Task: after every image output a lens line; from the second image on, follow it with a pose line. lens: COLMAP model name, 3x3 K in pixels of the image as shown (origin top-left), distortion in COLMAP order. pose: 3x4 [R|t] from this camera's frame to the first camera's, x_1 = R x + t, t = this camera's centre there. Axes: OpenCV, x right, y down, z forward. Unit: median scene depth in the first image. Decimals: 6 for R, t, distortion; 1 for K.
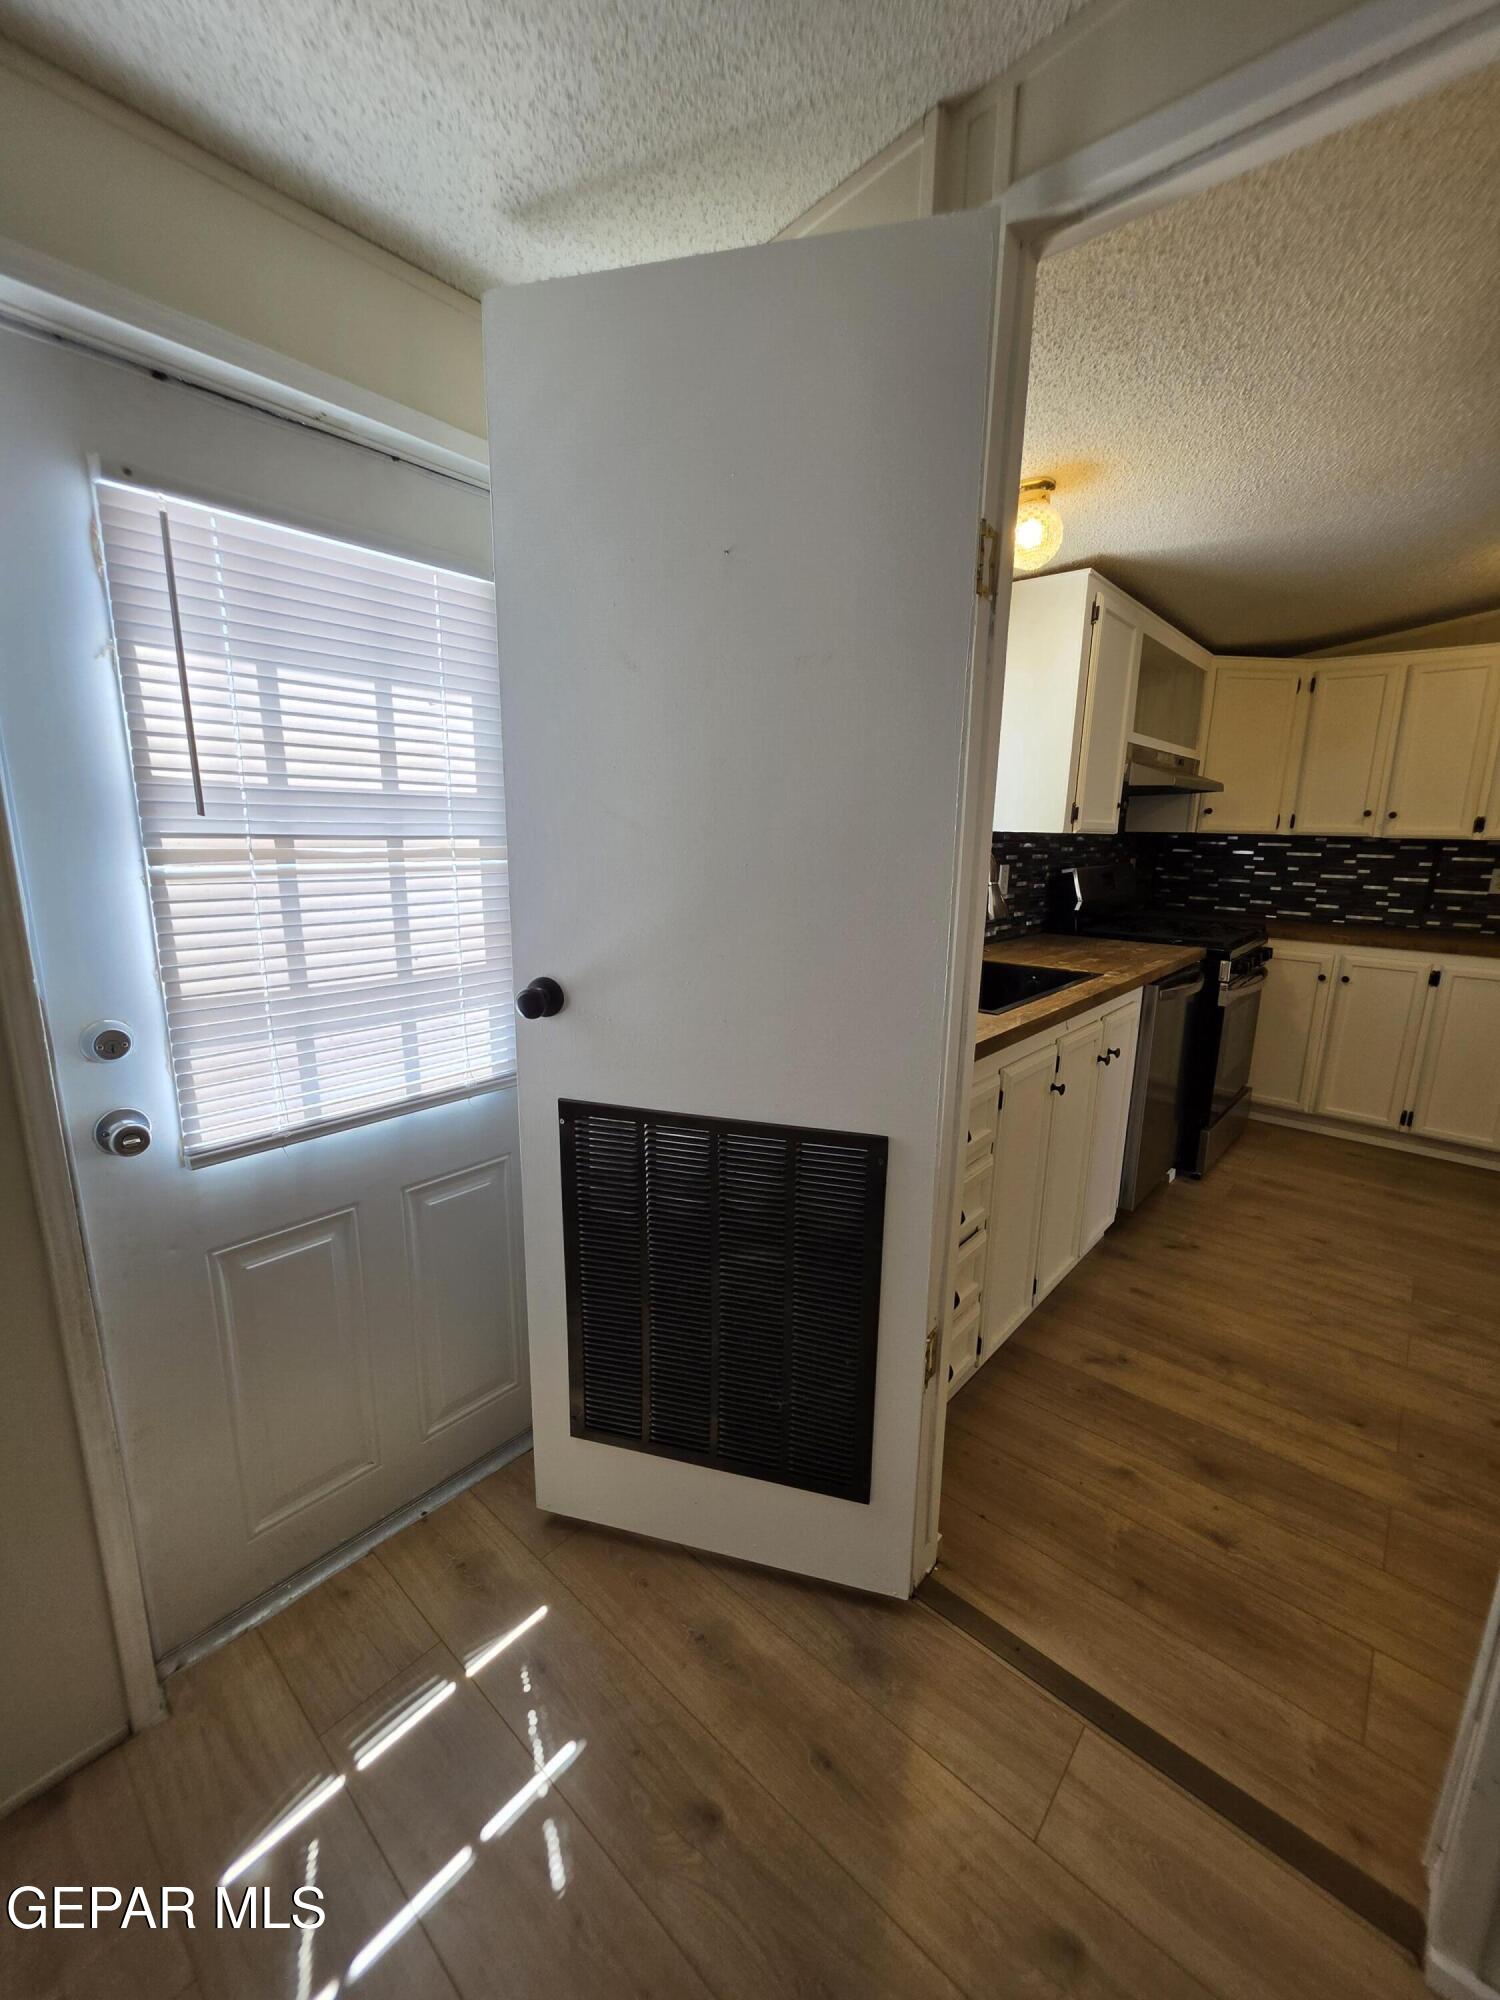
lens RADIAL K [[804.1, 0, 750.8], [0, 804.1, 997.4], [0, 0, 1]] dist [-0.001991, 0.001051]
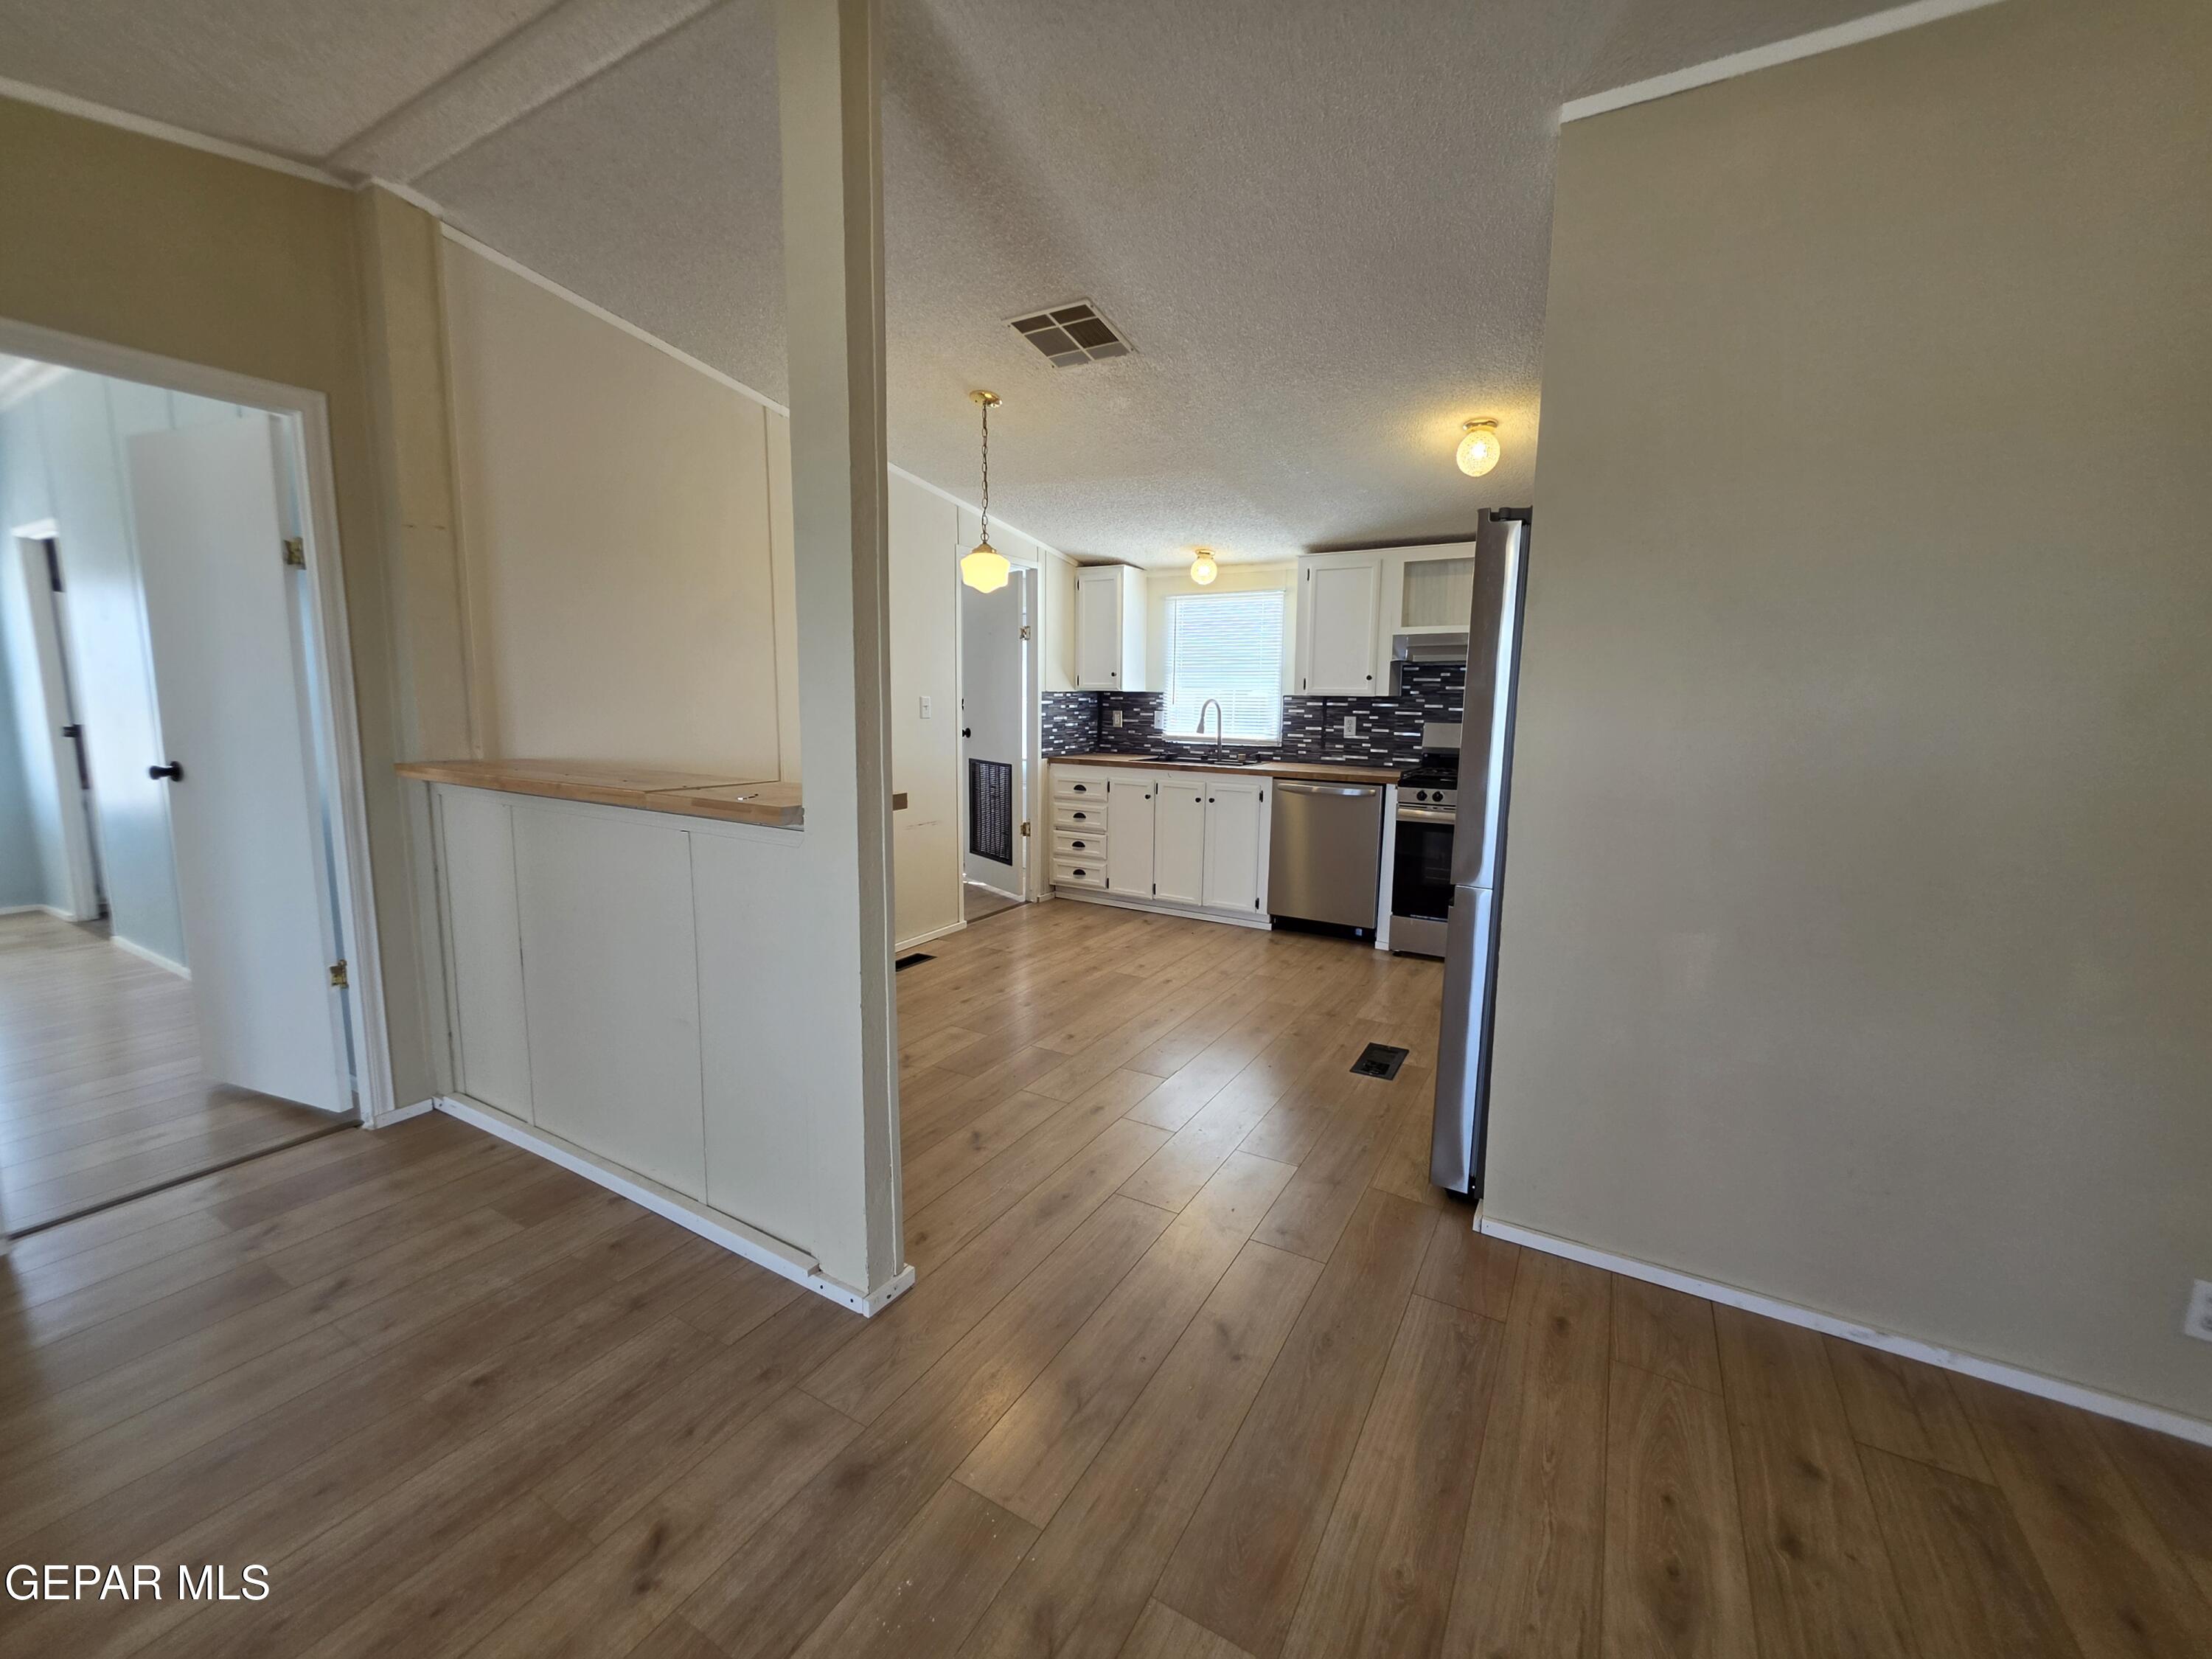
lens RADIAL K [[889.4, 0, 1110.2], [0, 889.4, 815.0], [0, 0, 1]] dist [-0.001991, 0.001051]
pose [[0.189958, 0.120635, -0.974353, 1.993034], [-0.209669, 0.974512, 0.079778, -0.016582], [0.959143, 0.189137, 0.210410, 0.218970]]
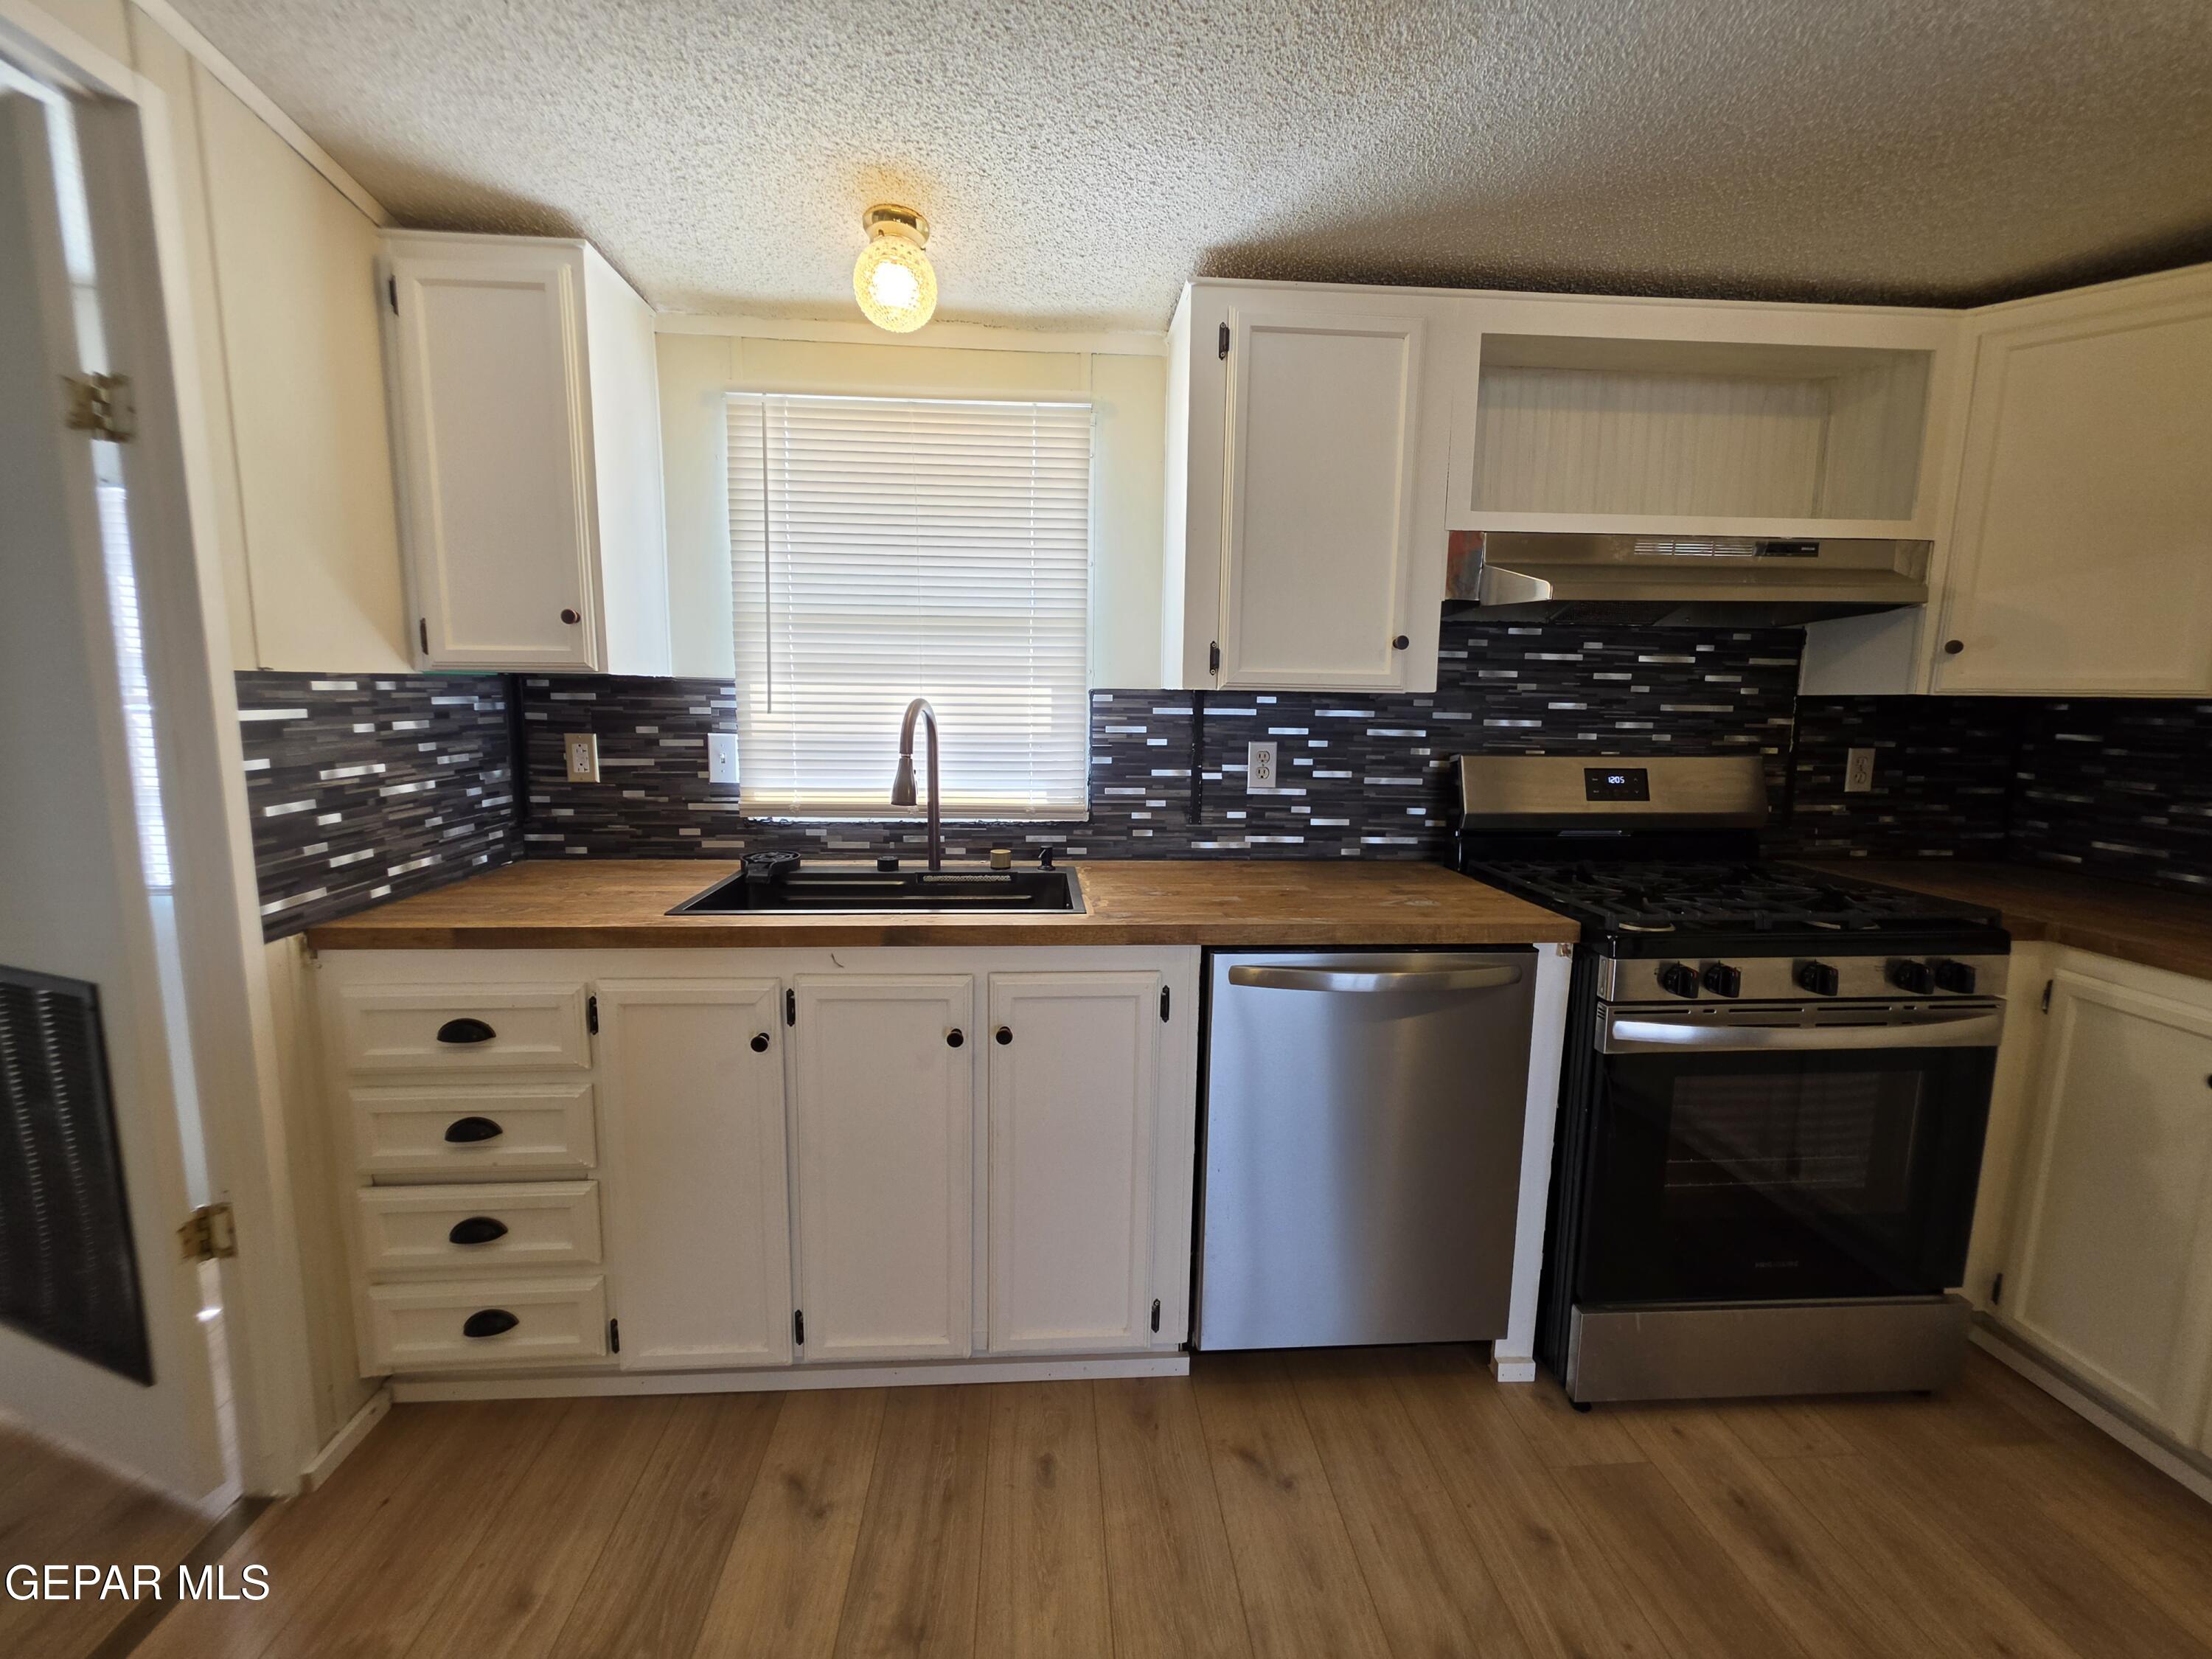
lens RADIAL K [[889.4, 0, 1101.4], [0, 889.4, 809.0], [0, 0, 1]] dist [-0.001991, 0.001051]
pose [[0.711456, 0.087109, -0.697310, 0.741299], [-0.147927, 0.988618, -0.027428, -0.073810], [0.686984, 0.122665, 0.716244, 0.412704]]
